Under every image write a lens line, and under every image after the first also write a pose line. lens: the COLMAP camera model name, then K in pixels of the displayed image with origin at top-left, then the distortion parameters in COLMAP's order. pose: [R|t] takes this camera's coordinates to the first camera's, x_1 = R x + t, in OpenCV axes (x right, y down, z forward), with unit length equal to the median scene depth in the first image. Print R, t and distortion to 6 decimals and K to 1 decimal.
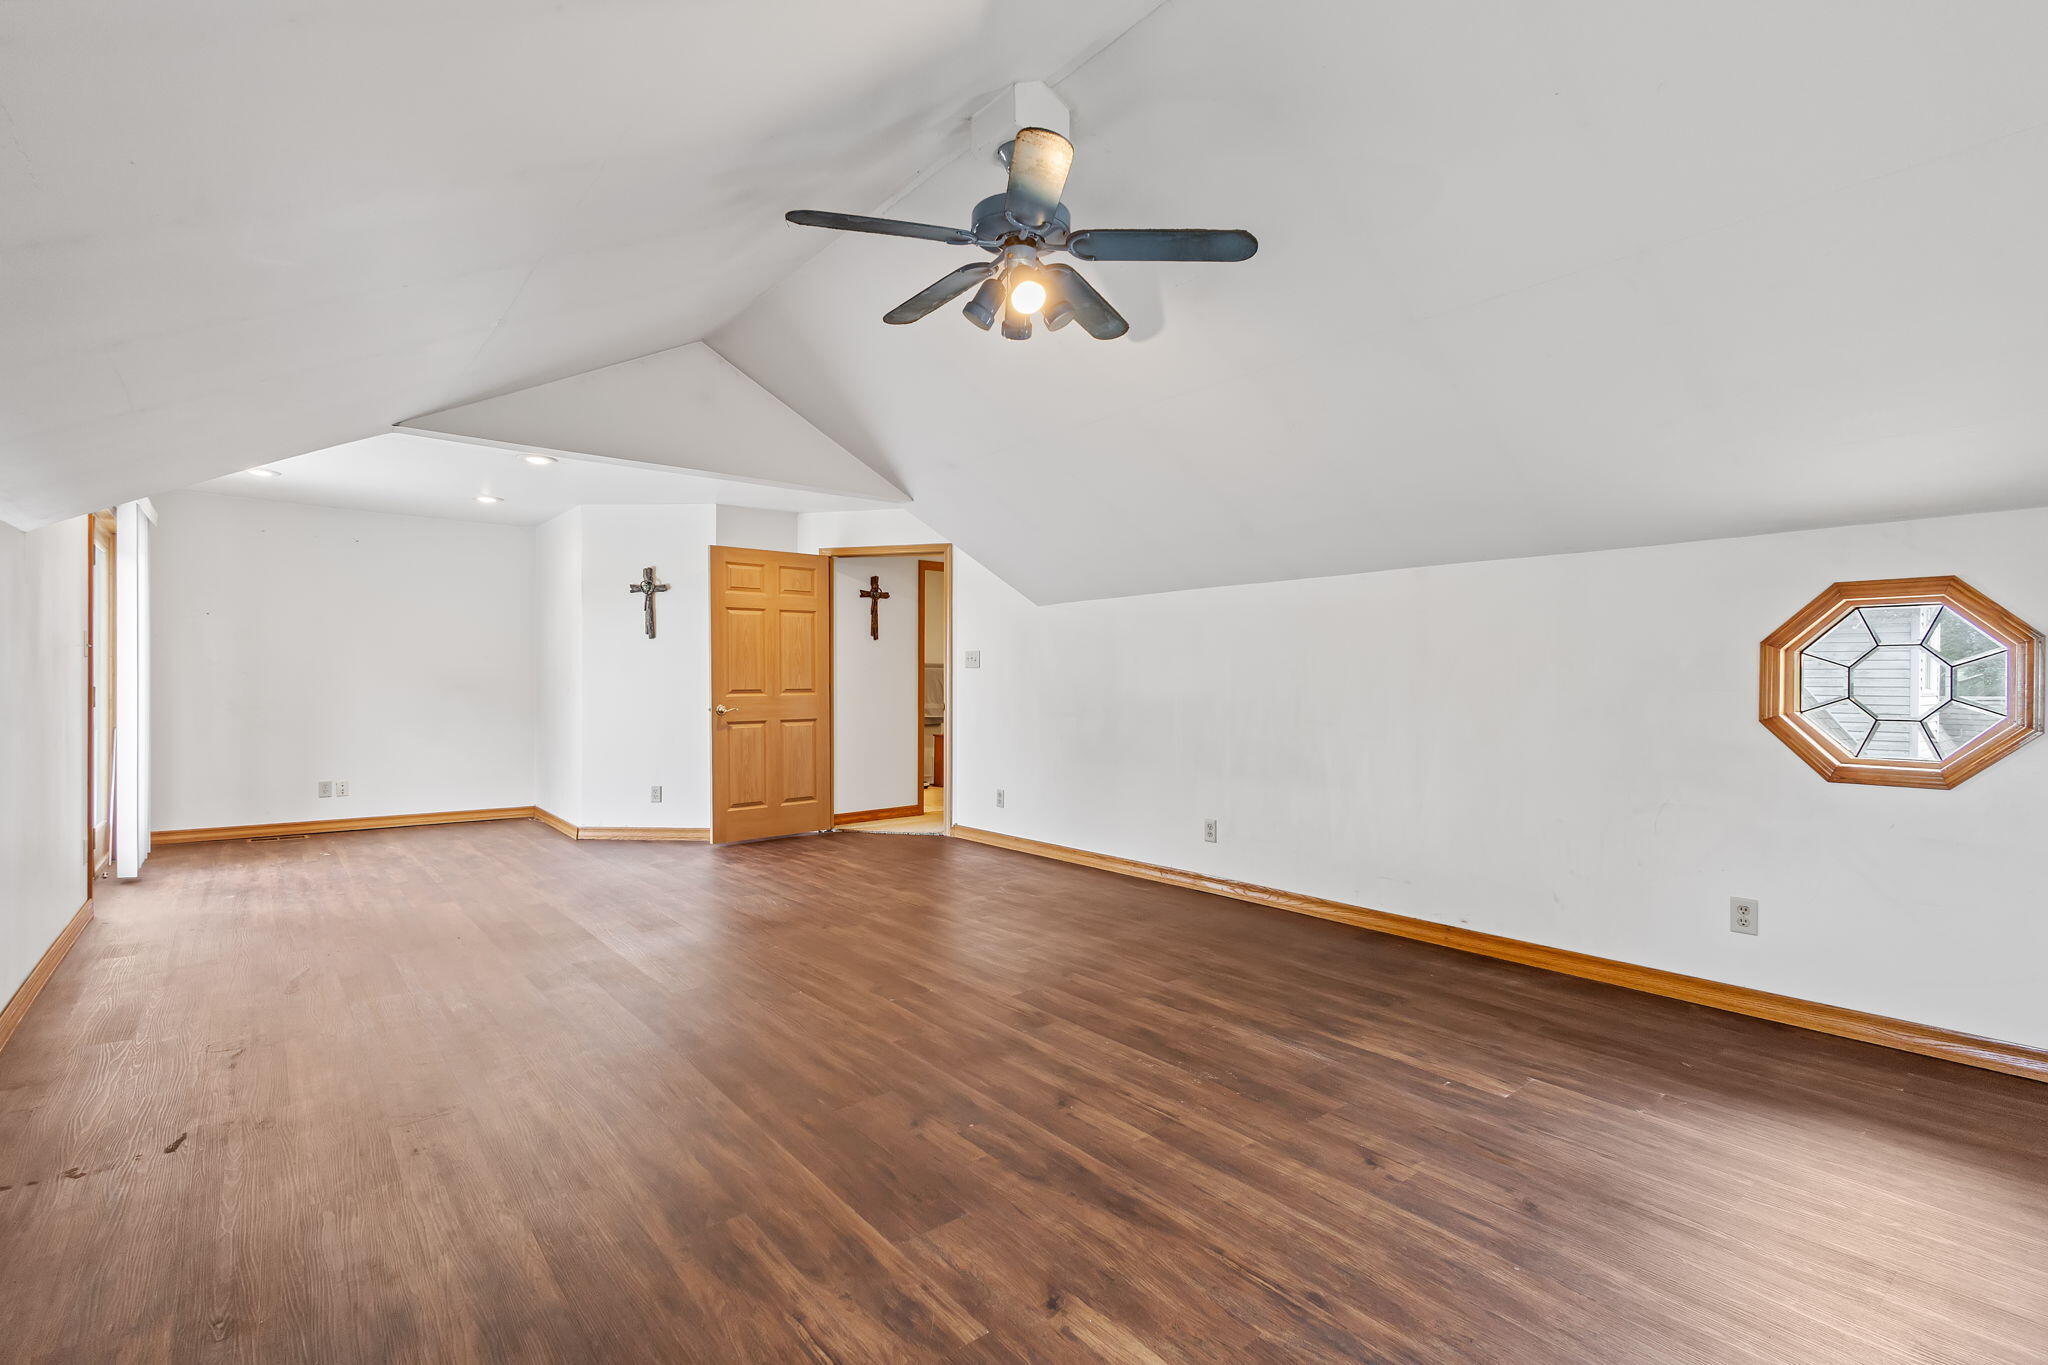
lens RADIAL K [[936.6, 0, 1021.5], [0, 936.6, 670.9], [0, 0, 1]] dist [0.017141, -0.008516]
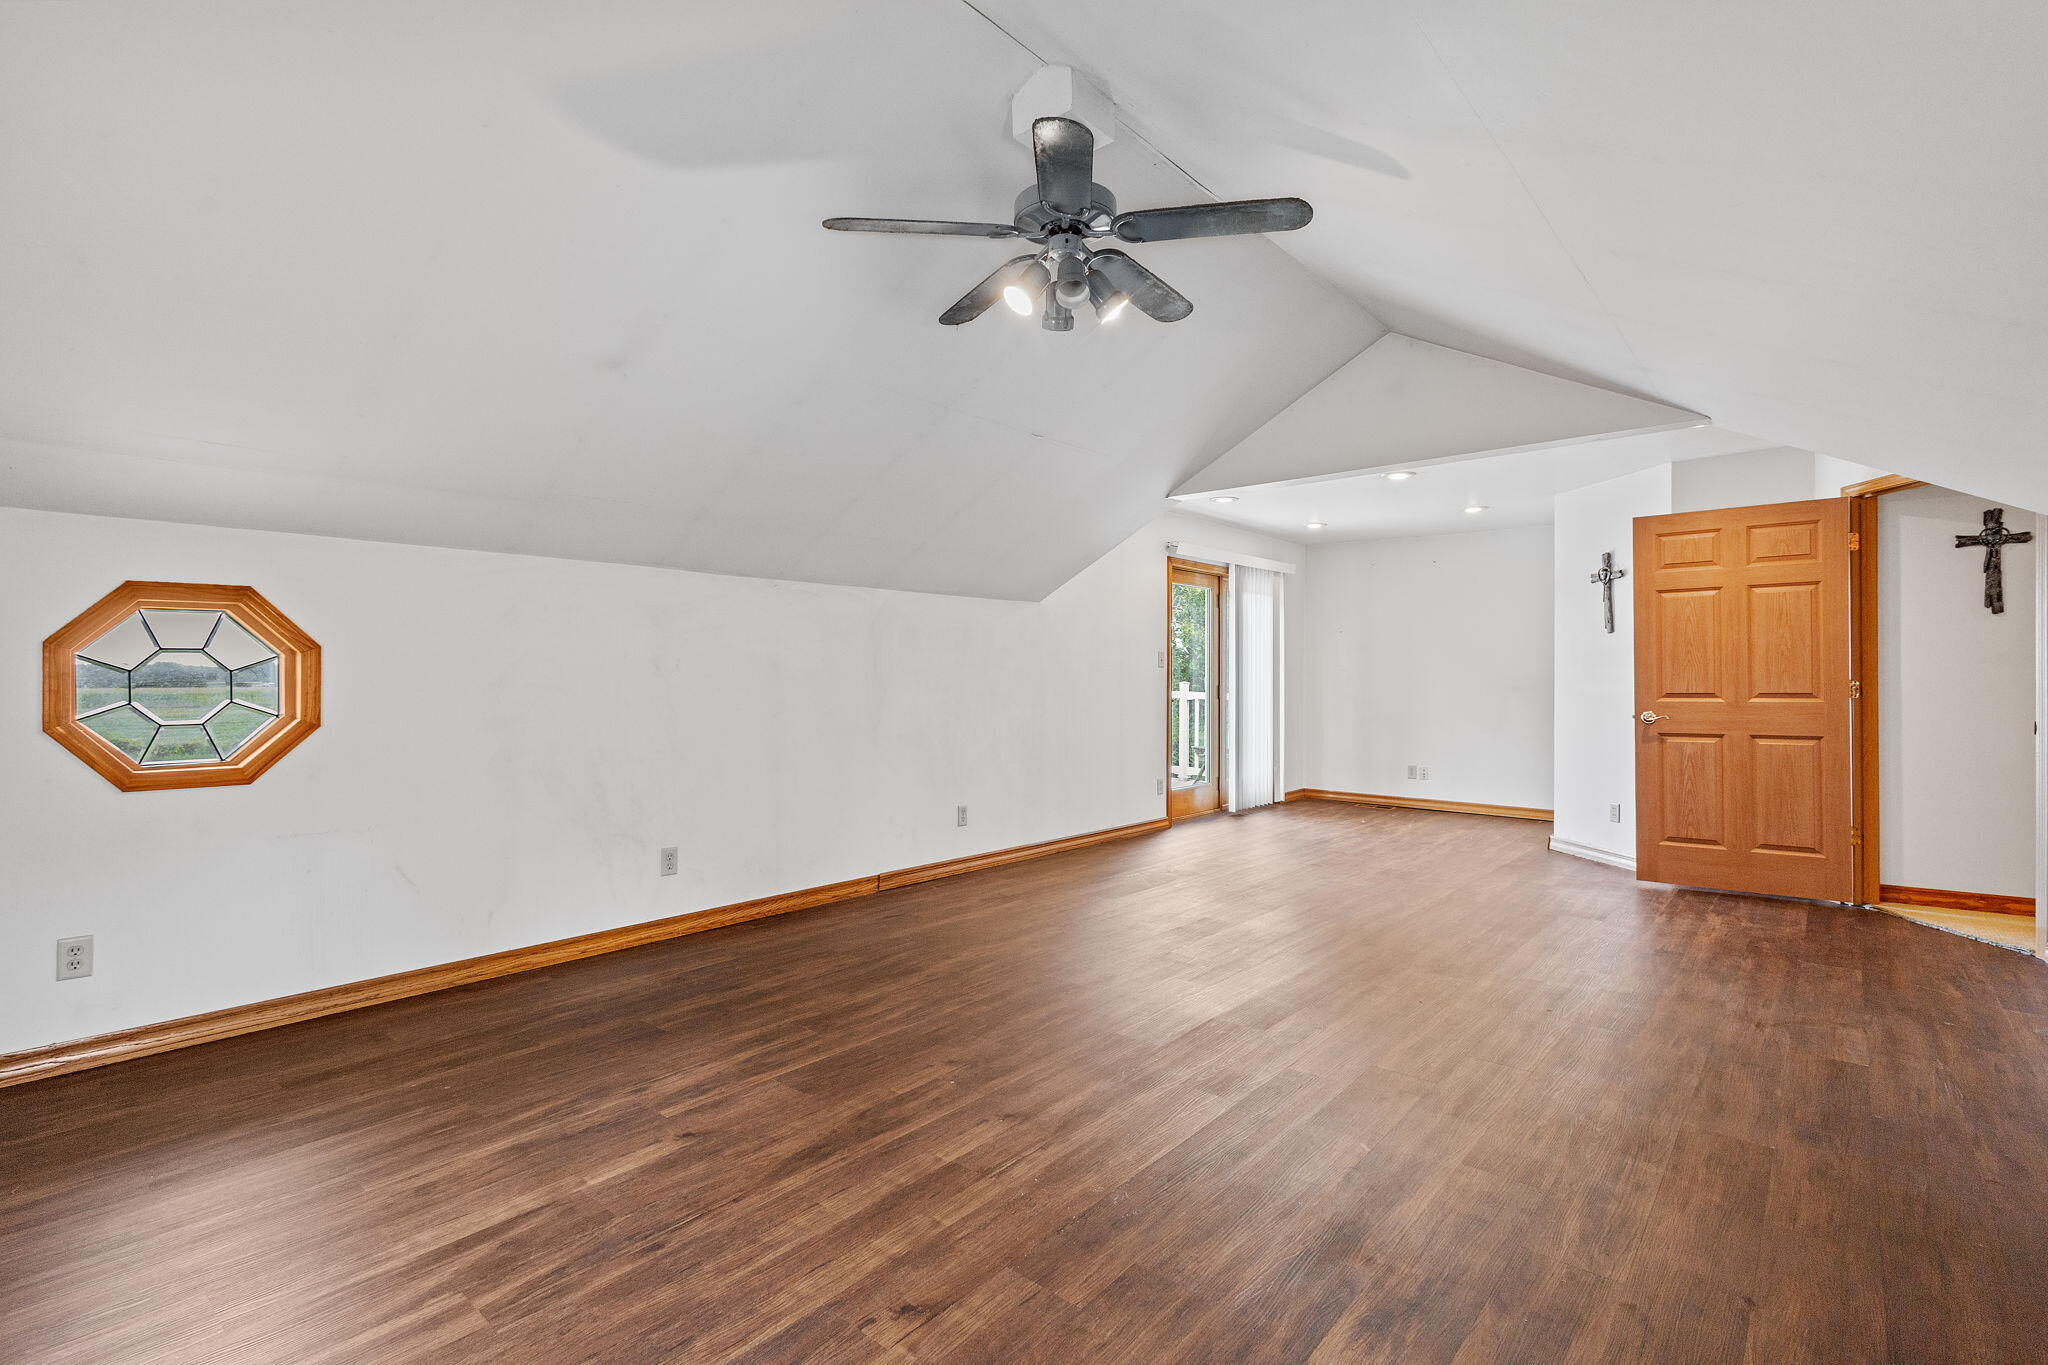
lens RADIAL K [[936.6, 0, 1021.5], [0, 936.6, 670.9], [0, 0, 1]] dist [0.017141, -0.008516]
pose [[0.184393, -0.011554, -0.982785, 1.057587], [0.010698, 0.999895, -0.009749, 0.008742], [0.982794, -0.008716, 0.184498, 0.877907]]
